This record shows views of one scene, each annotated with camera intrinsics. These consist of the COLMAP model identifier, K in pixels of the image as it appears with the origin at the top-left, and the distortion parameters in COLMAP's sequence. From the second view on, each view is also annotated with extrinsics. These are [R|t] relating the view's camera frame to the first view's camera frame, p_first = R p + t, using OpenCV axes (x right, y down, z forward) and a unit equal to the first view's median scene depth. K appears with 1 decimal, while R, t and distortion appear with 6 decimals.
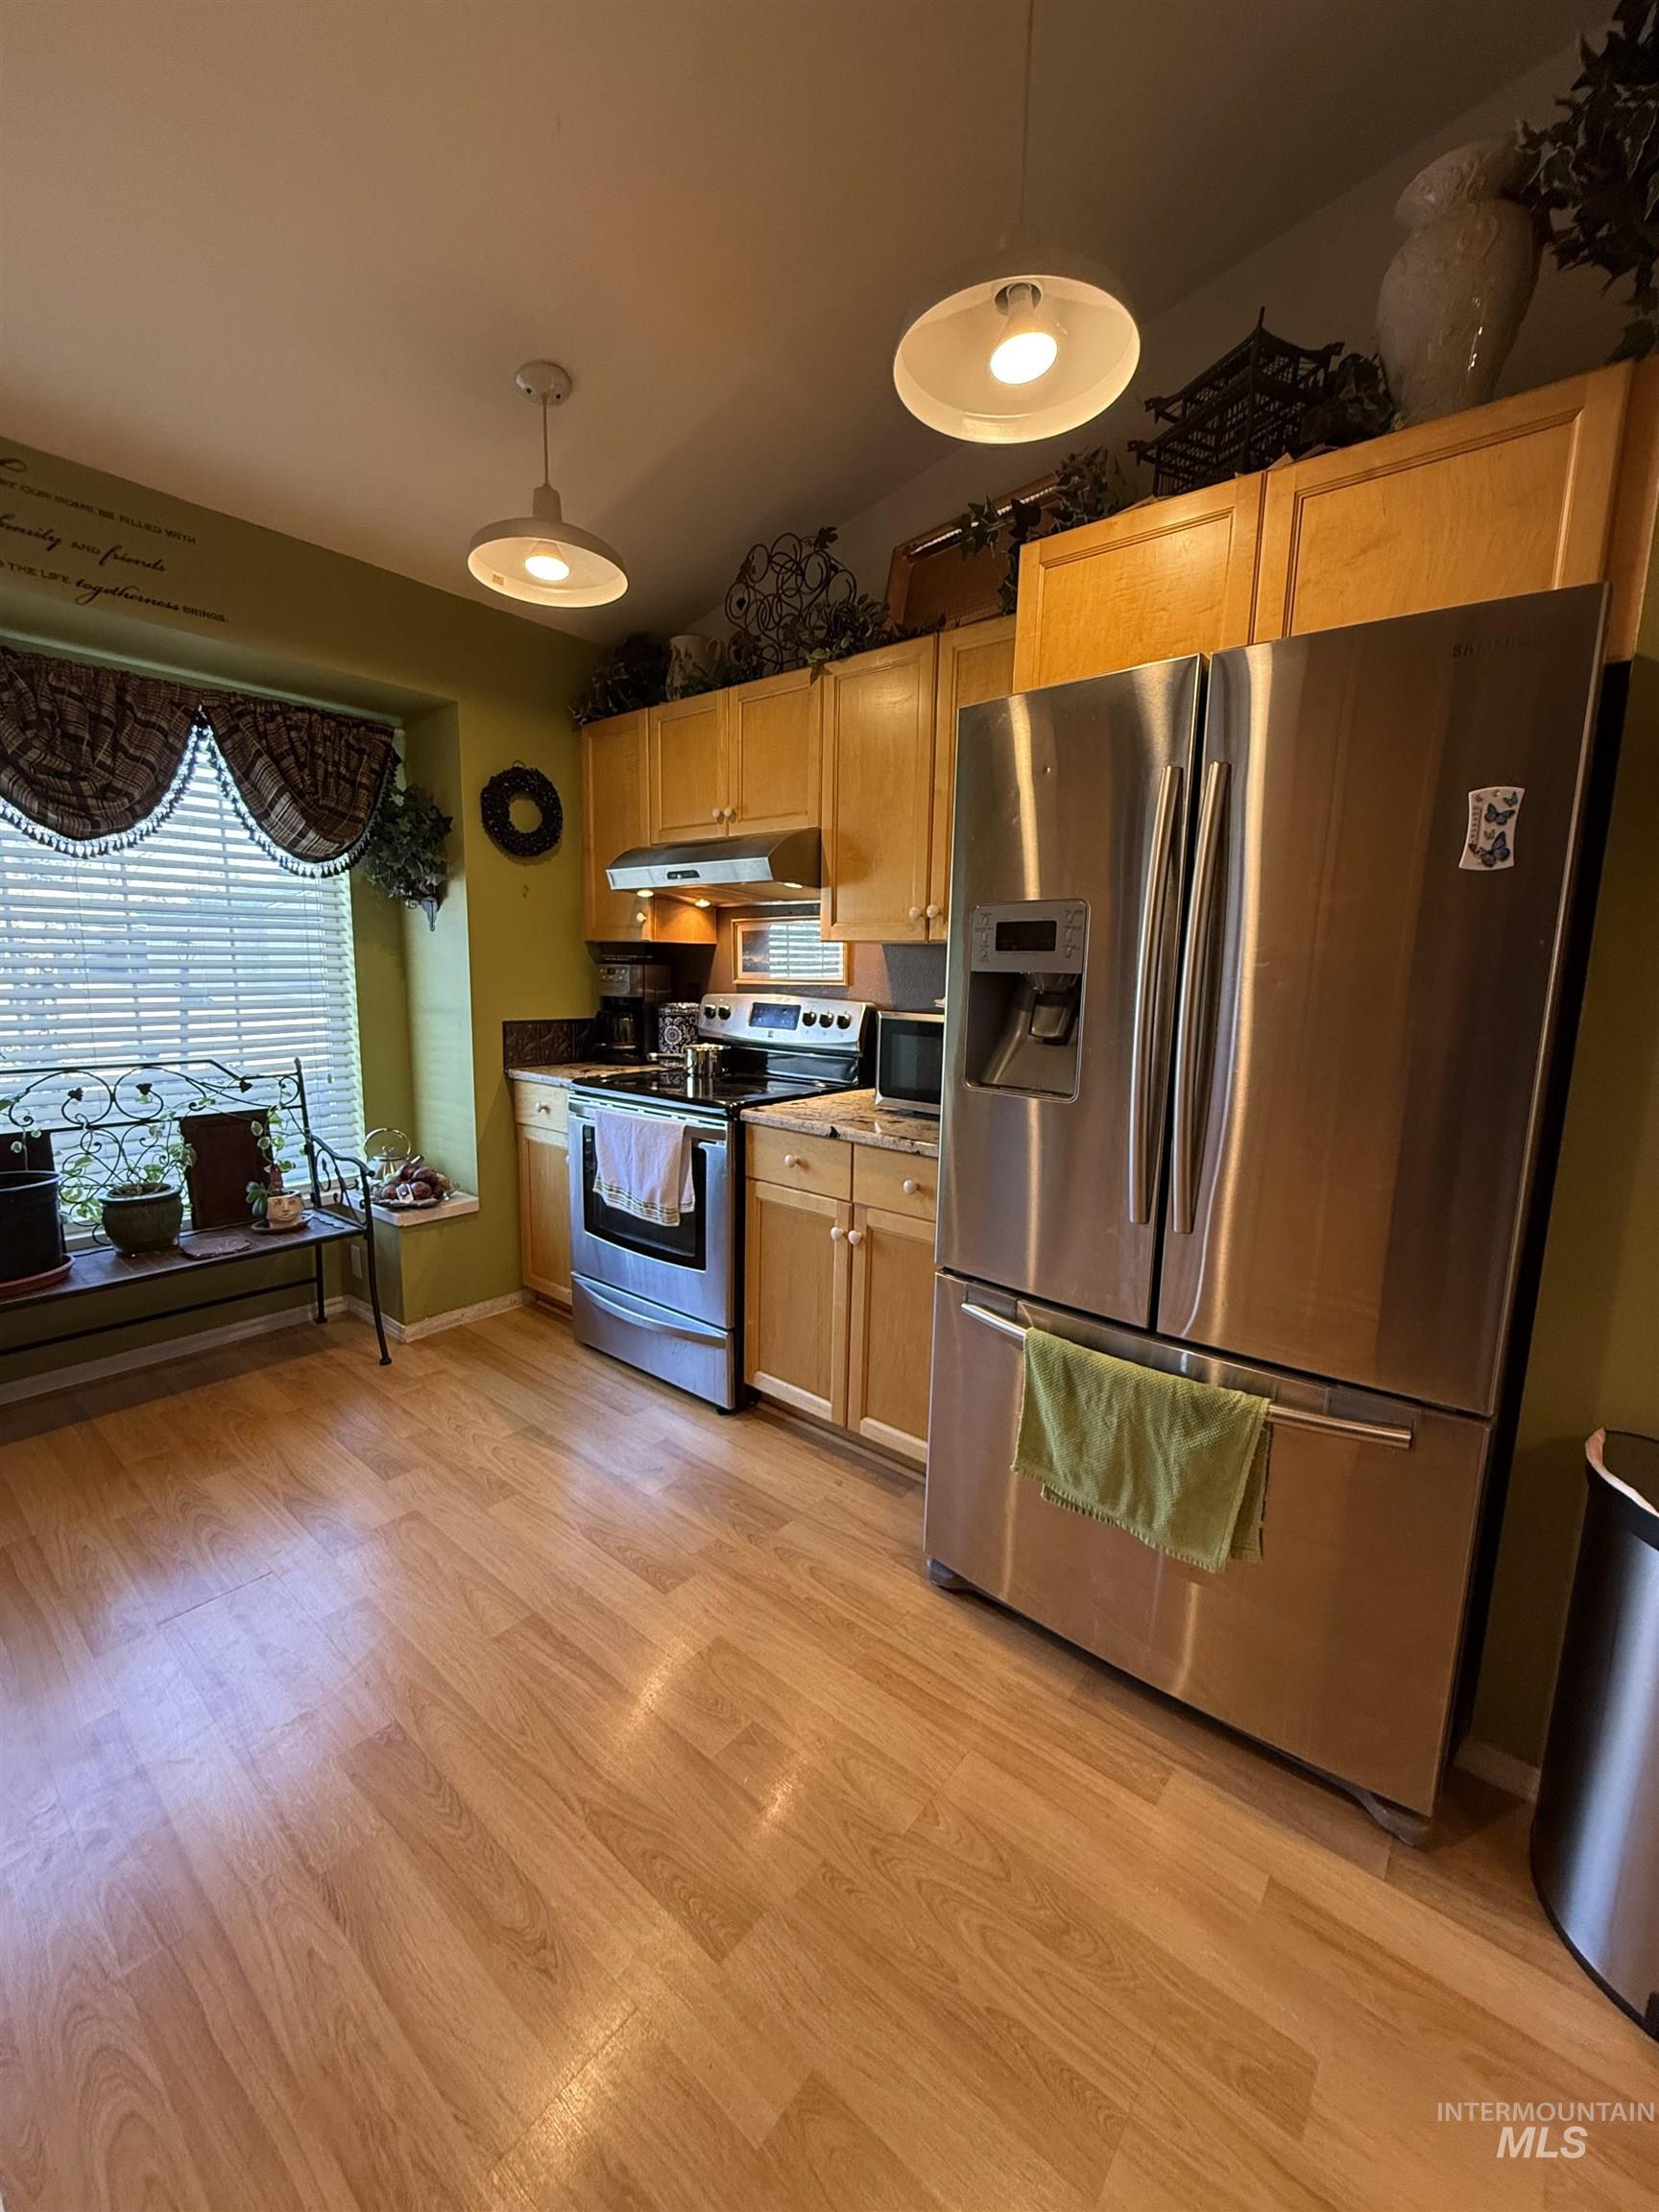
lens RADIAL K [[879.4, 0, 835.4], [0, 879.4, 1100.9], [0, 0, 1]] dist [-0.001313, 0.000233]
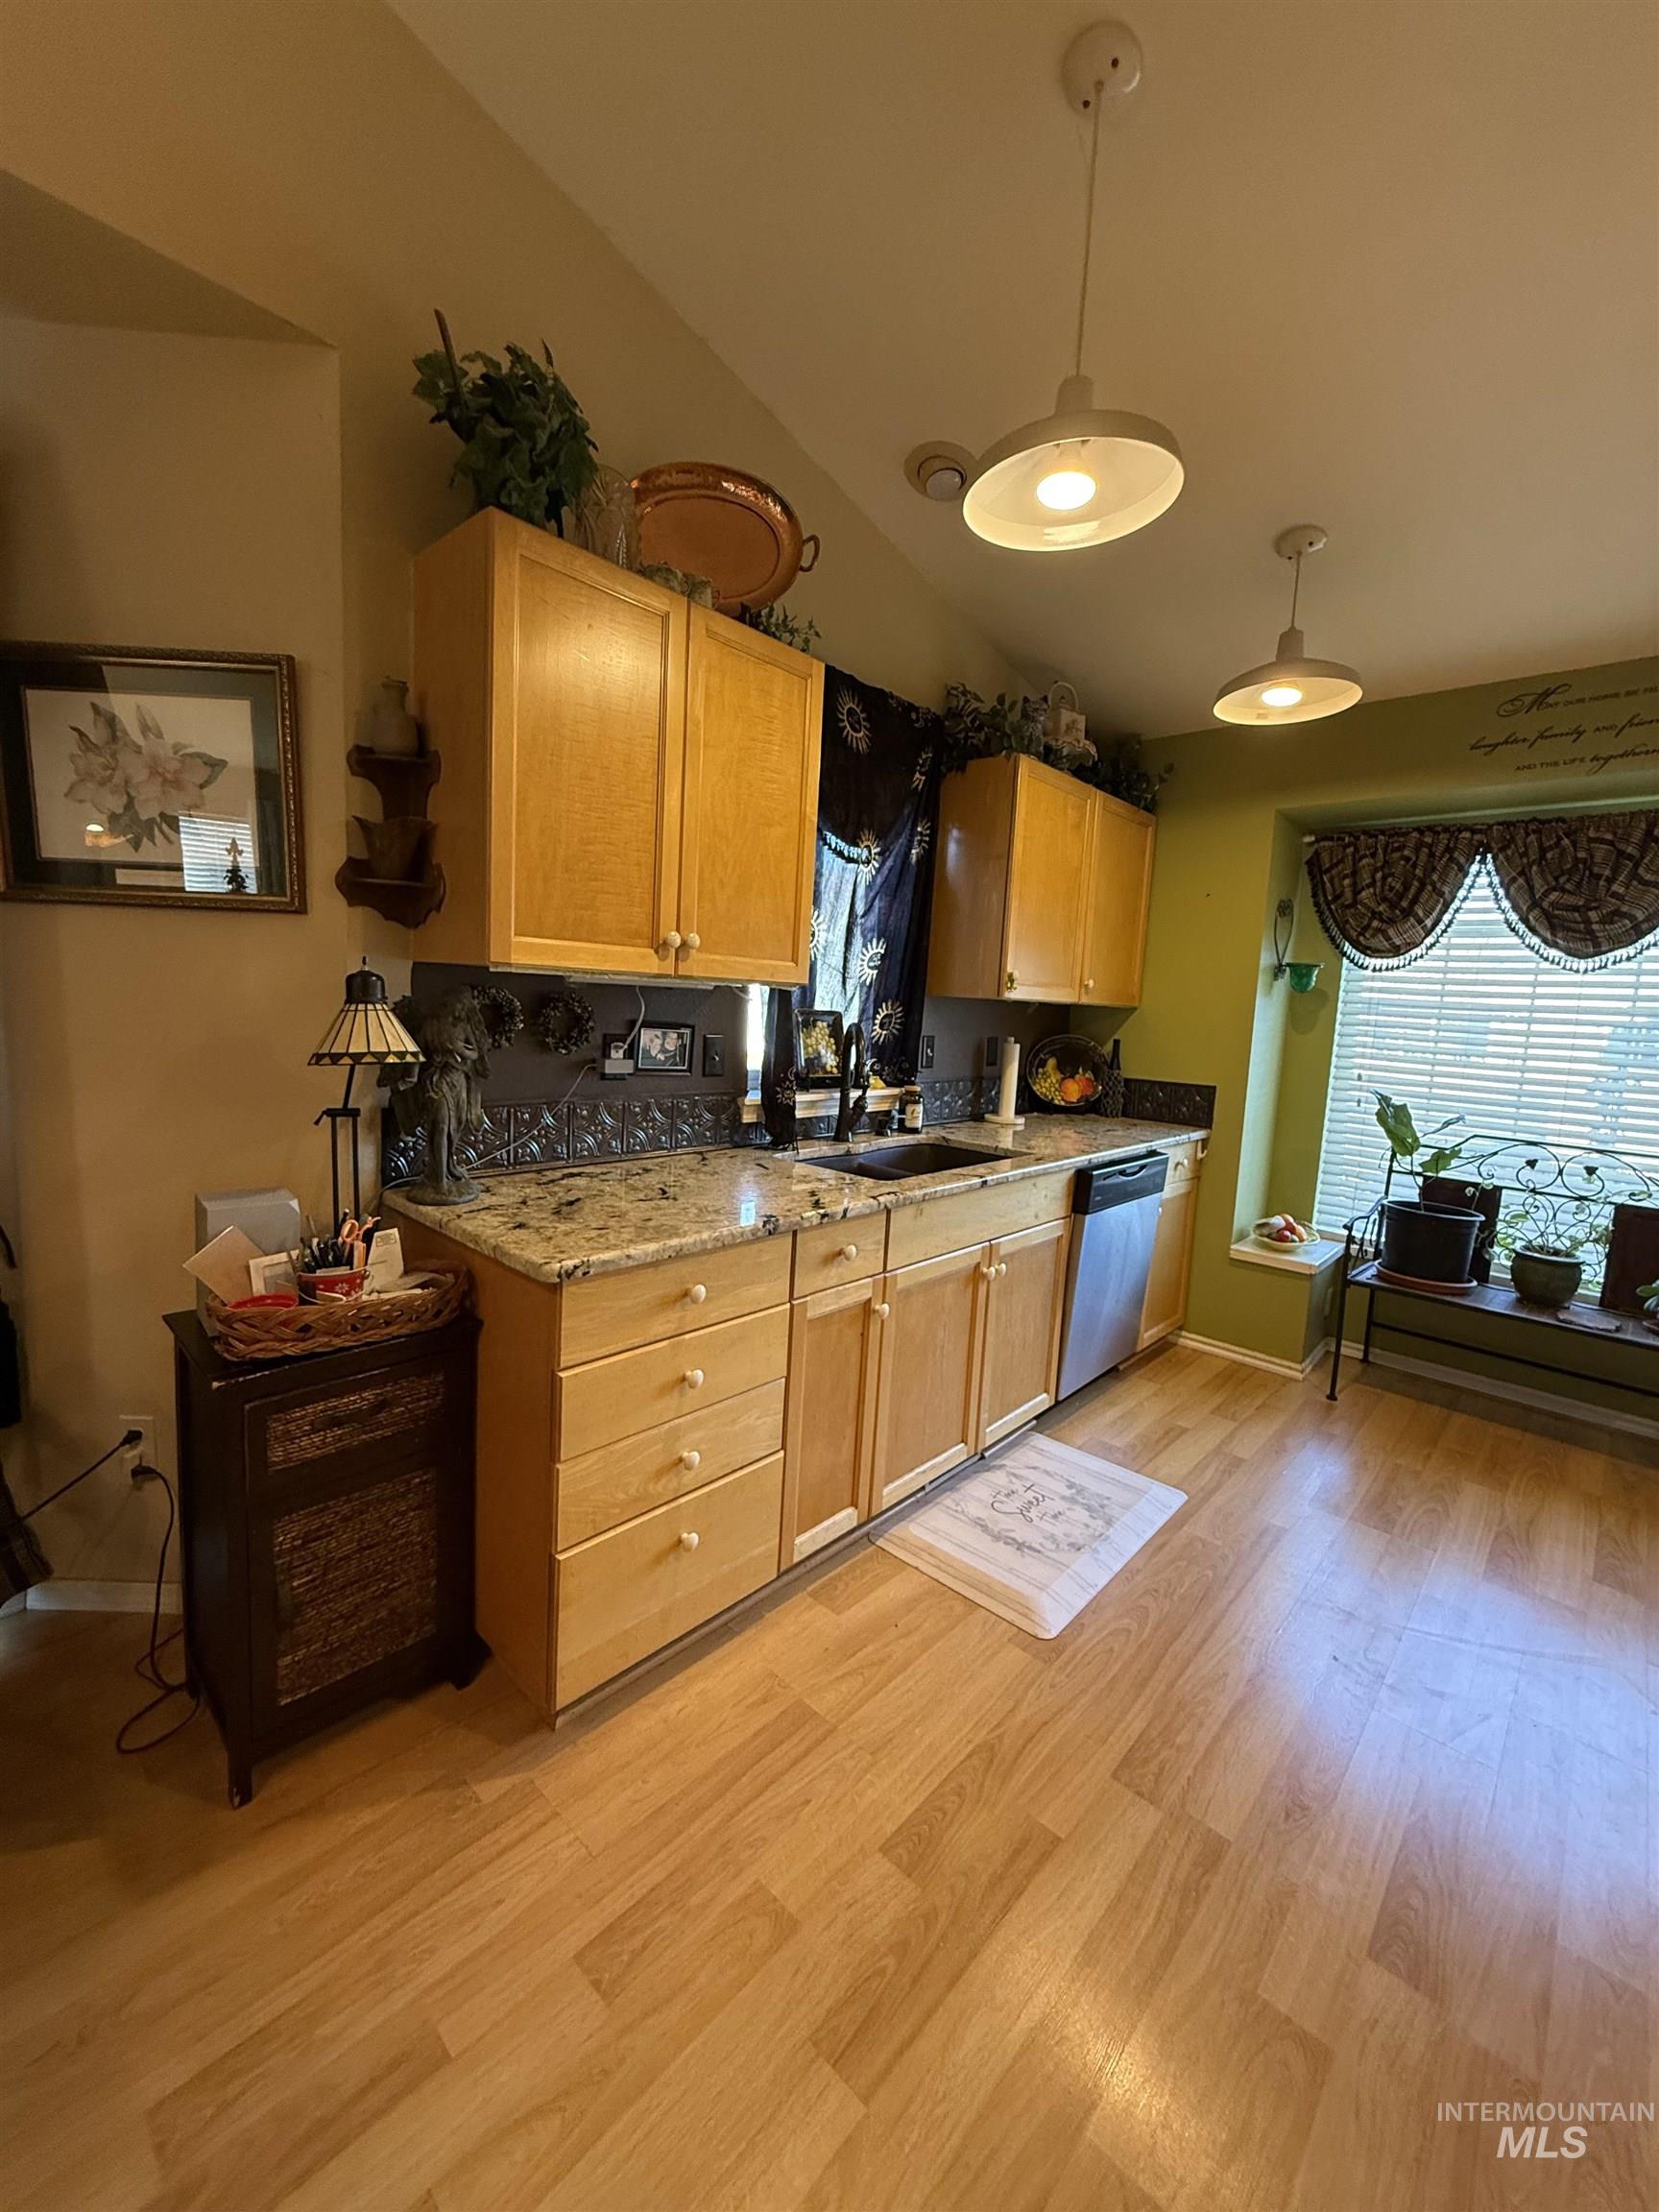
lens RADIAL K [[879.4, 0, 828.7], [0, 879.4, 1099.5], [0, 0, 1]] dist [-0.001313, 0.000233]
pose [[-0.059285, 0.088774, -0.994286, 0.399702], [-0.204573, 0.973817, 0.099144, -0.014952], [0.977054, 0.209281, -0.039572, 0.071093]]
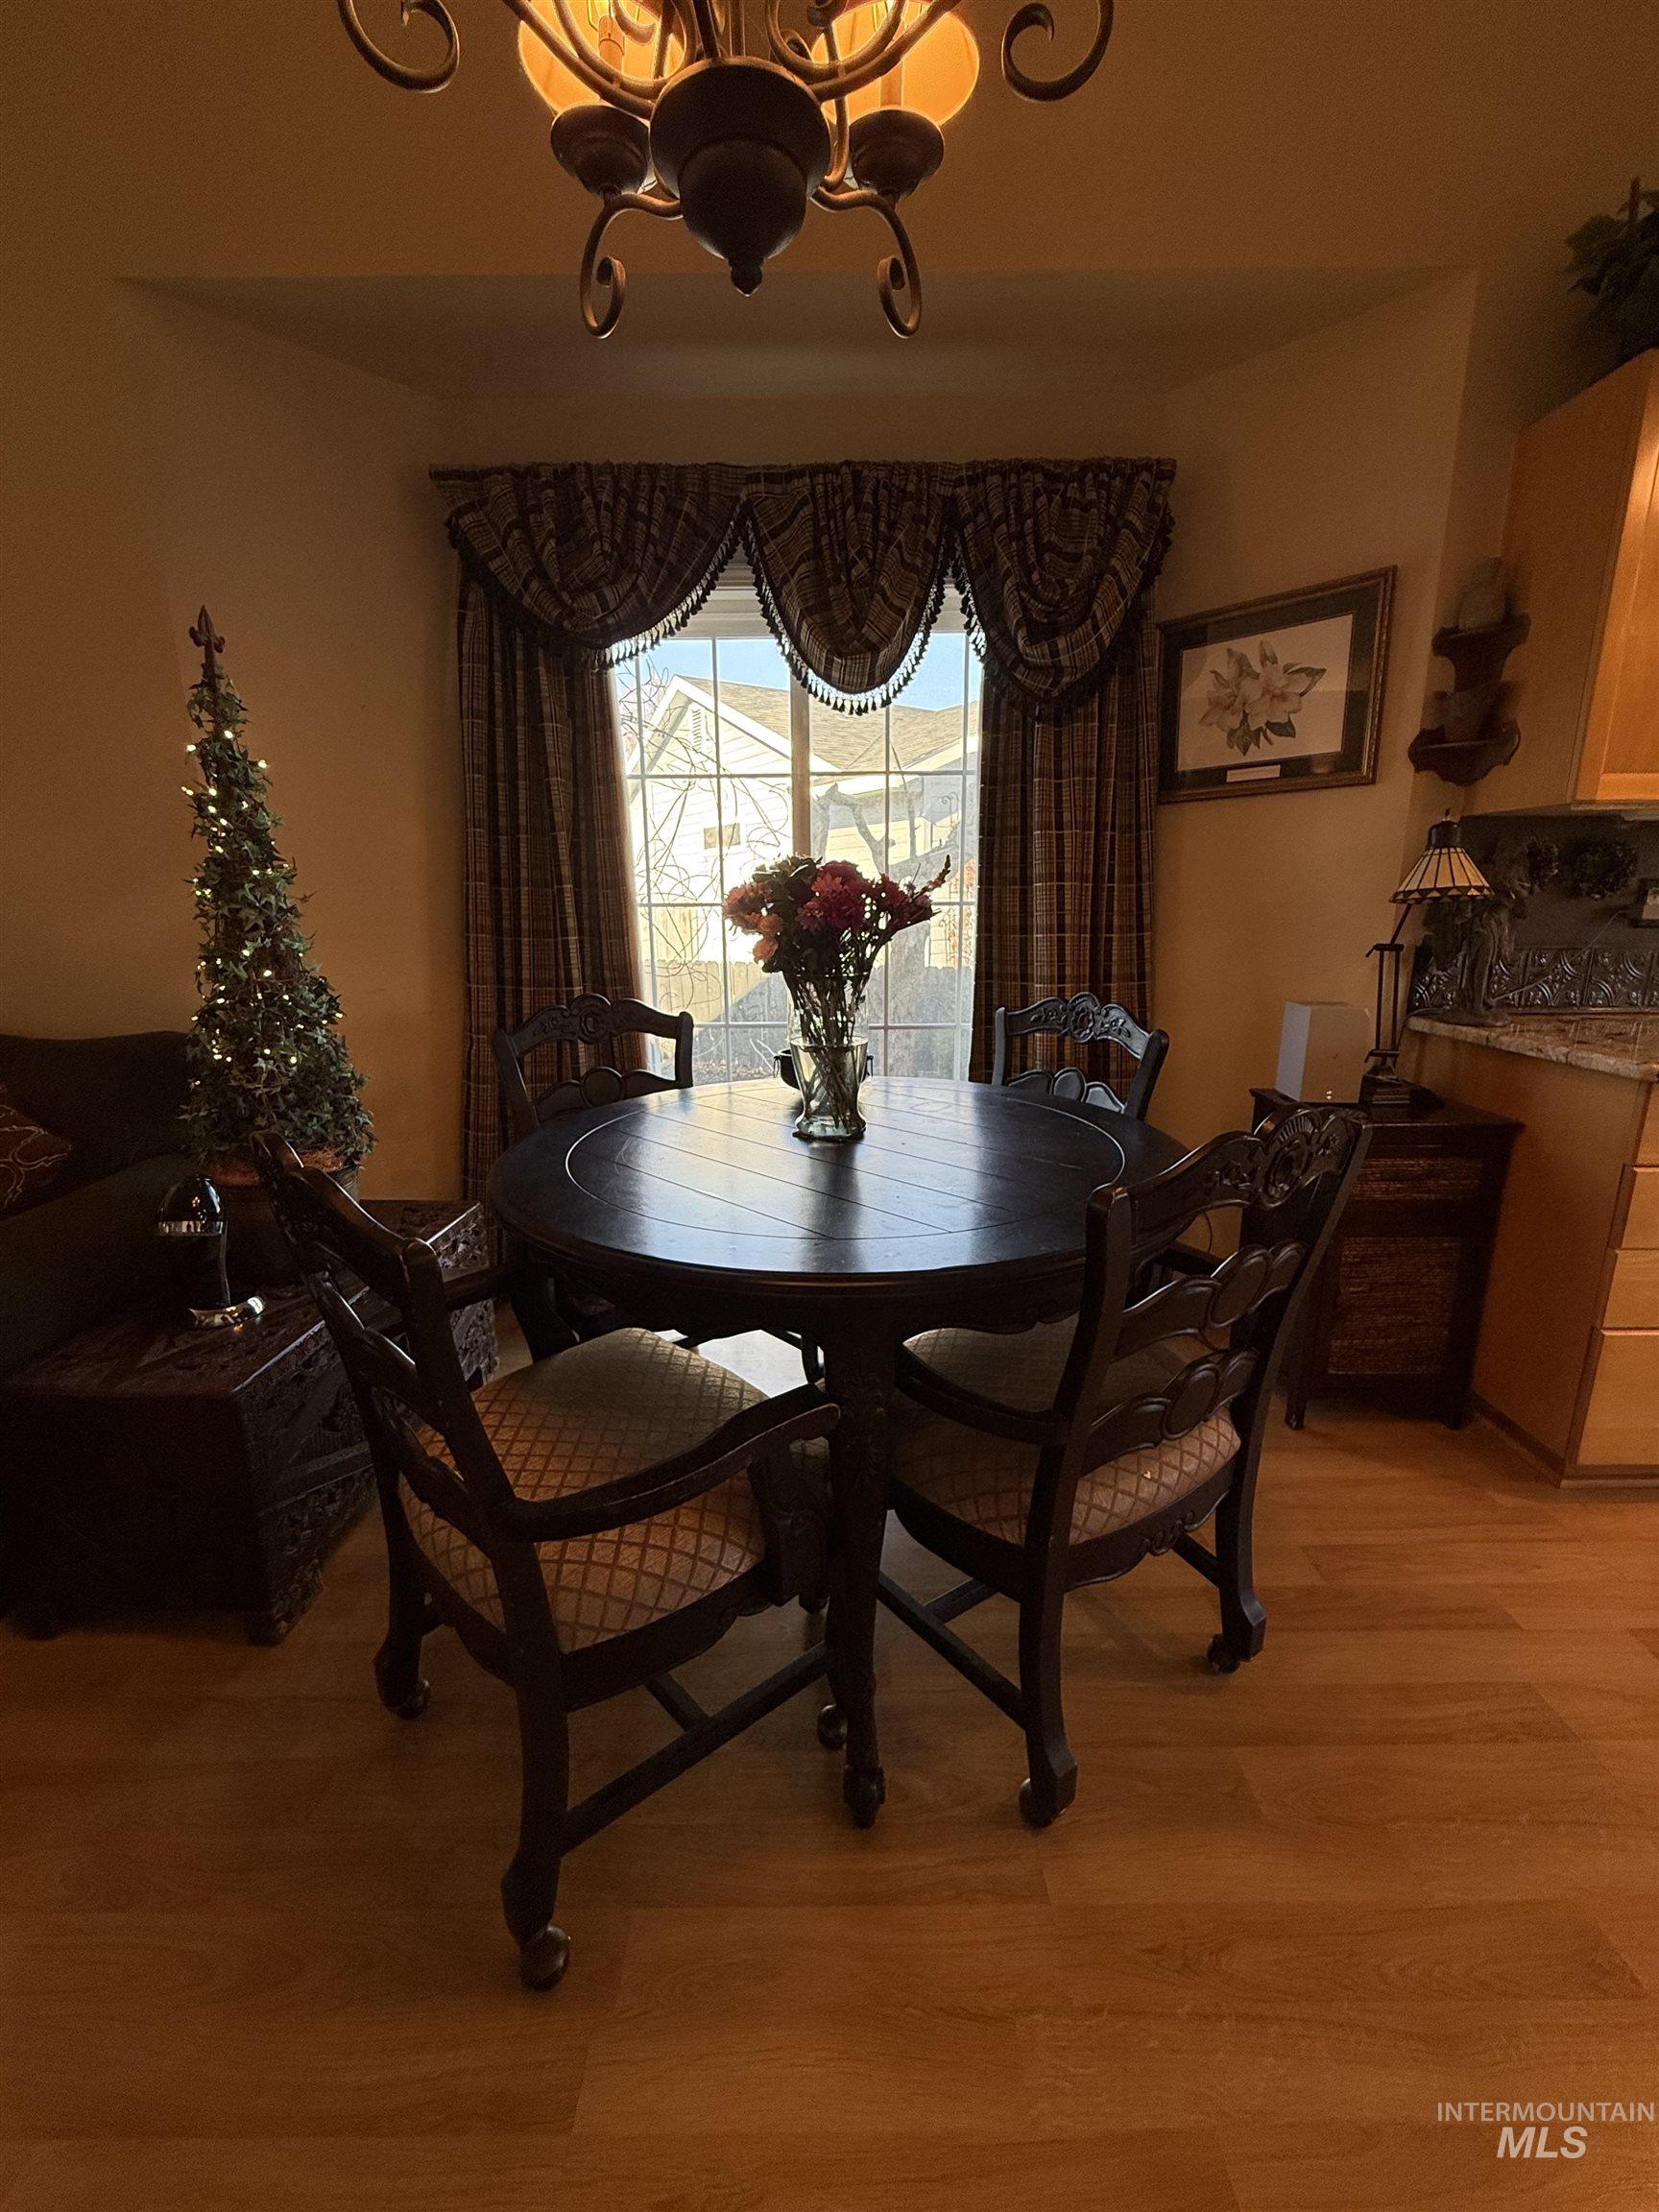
lens RADIAL K [[879.4, 0, 832.2], [0, 879.4, 1100.3], [0, 0, 1]] dist [-0.001313, 0.000233]
pose [[-0.770543, 0.127762, -0.624452, 0.681187], [-0.105156, 0.940798, 0.322243, 0.059438], [0.628654, 0.313967, -0.711490, -0.011131]]
